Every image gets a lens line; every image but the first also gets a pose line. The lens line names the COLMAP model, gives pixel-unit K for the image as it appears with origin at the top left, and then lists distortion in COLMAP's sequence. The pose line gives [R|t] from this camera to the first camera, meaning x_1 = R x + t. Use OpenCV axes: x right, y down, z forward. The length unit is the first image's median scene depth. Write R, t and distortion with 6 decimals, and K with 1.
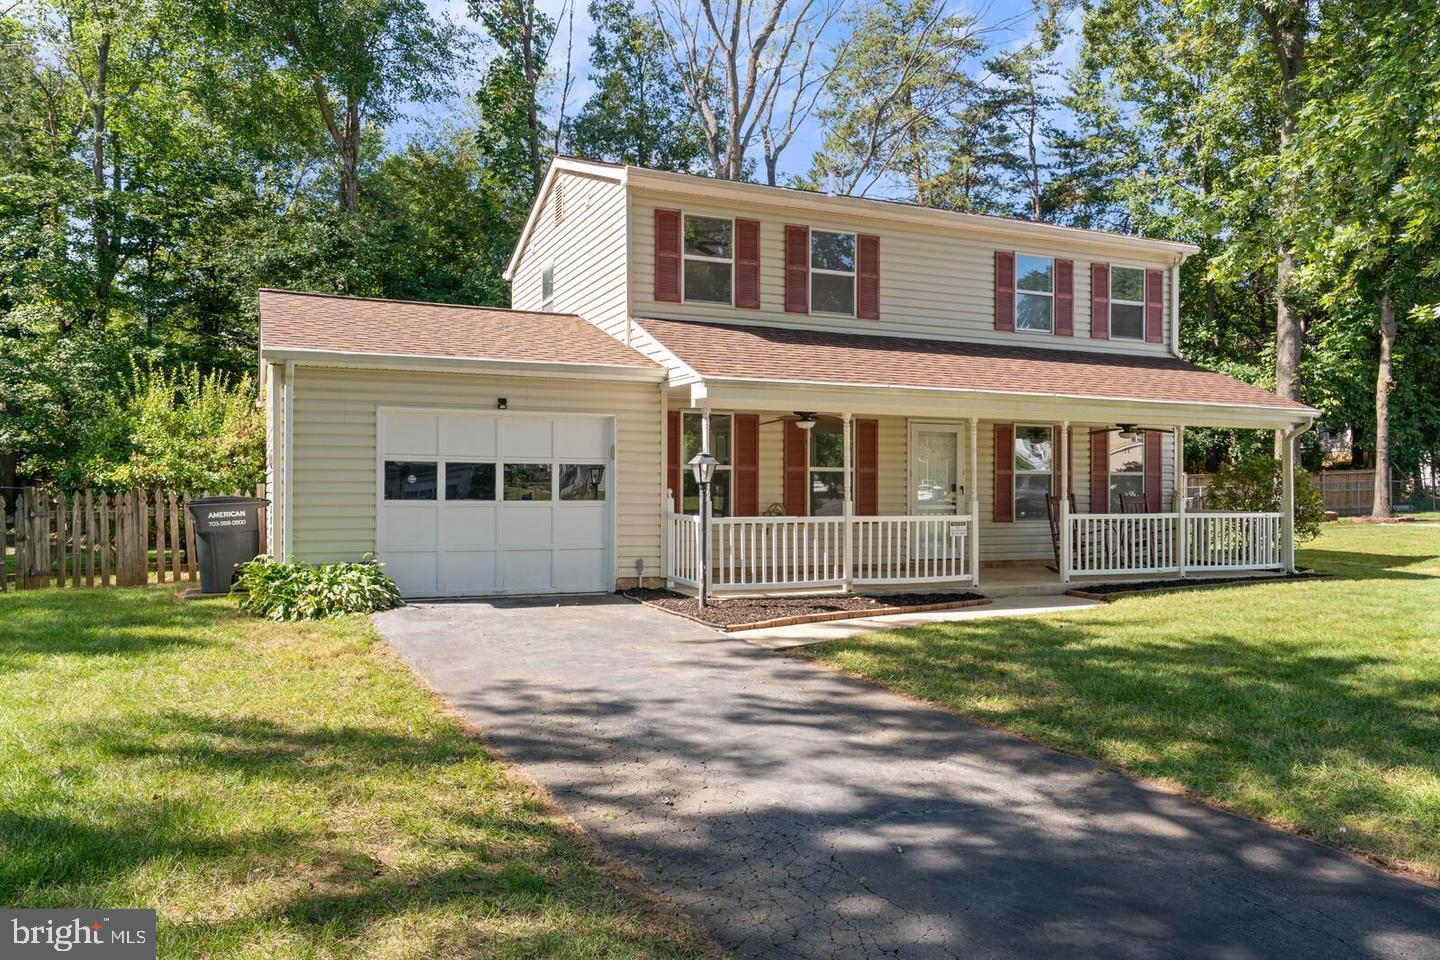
lens RADIAL K [[1032.5, 0, 718.1], [0, 1032.5, 484.7], [0, 0, 1]] dist [0.019092, -0.003028]
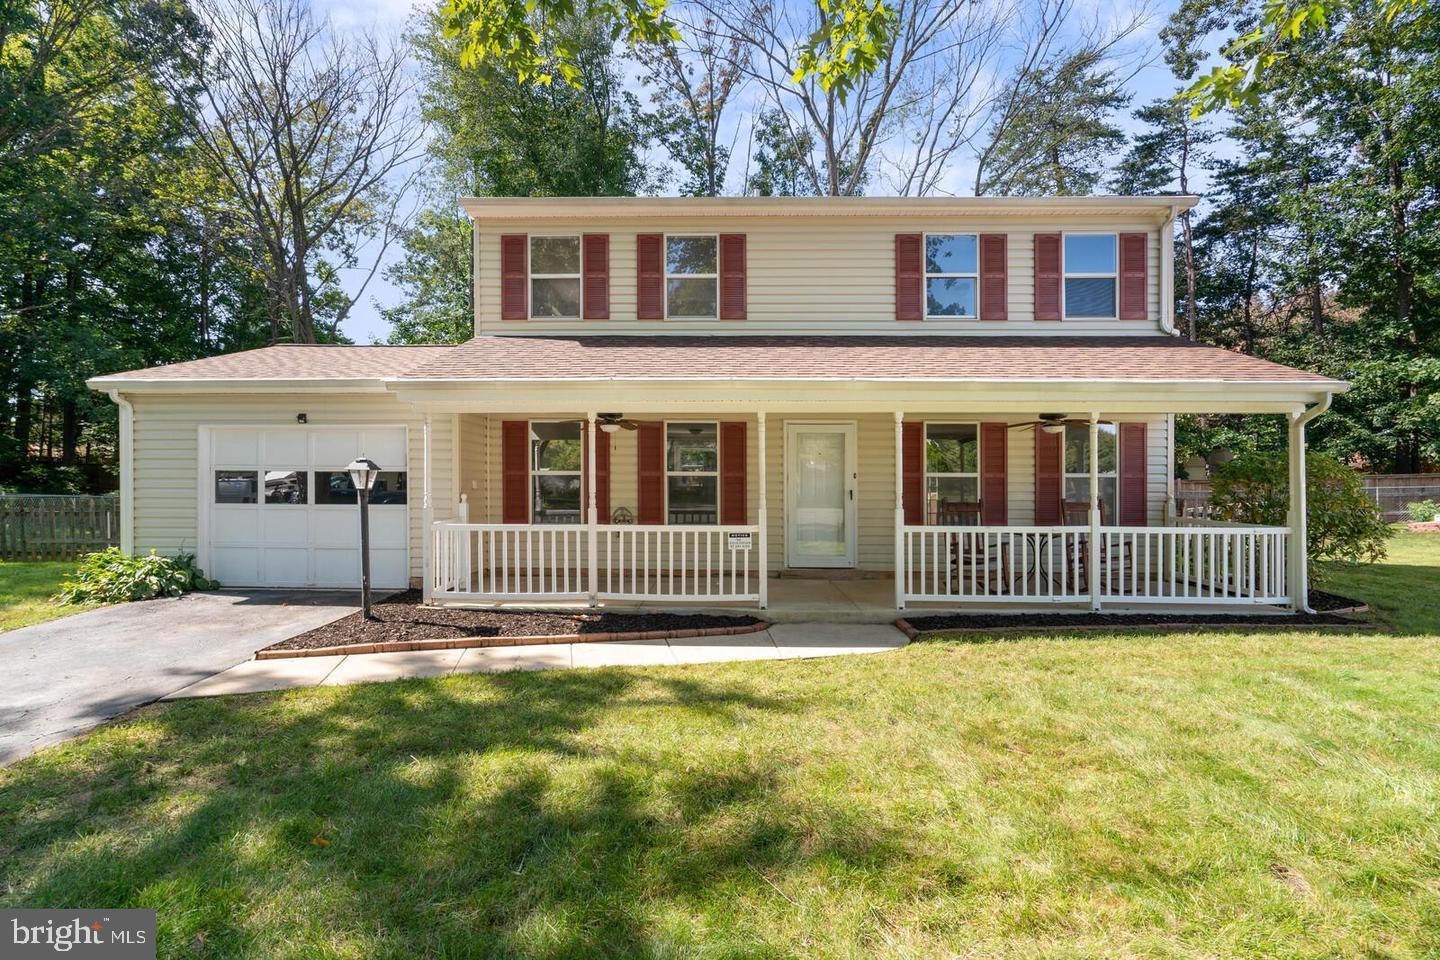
lens RADIAL K [[654.7, 0, 709.2], [0, 654.7, 485.2], [0, 0, 1]] dist [-0.007907, 0.004598]
pose [[0.902734, -0.002973, -0.430188, 0.387833], [0.002185, 0.999995, -0.002325, -0.002504], [0.430193, 0.001158, 0.902736, 0.429904]]
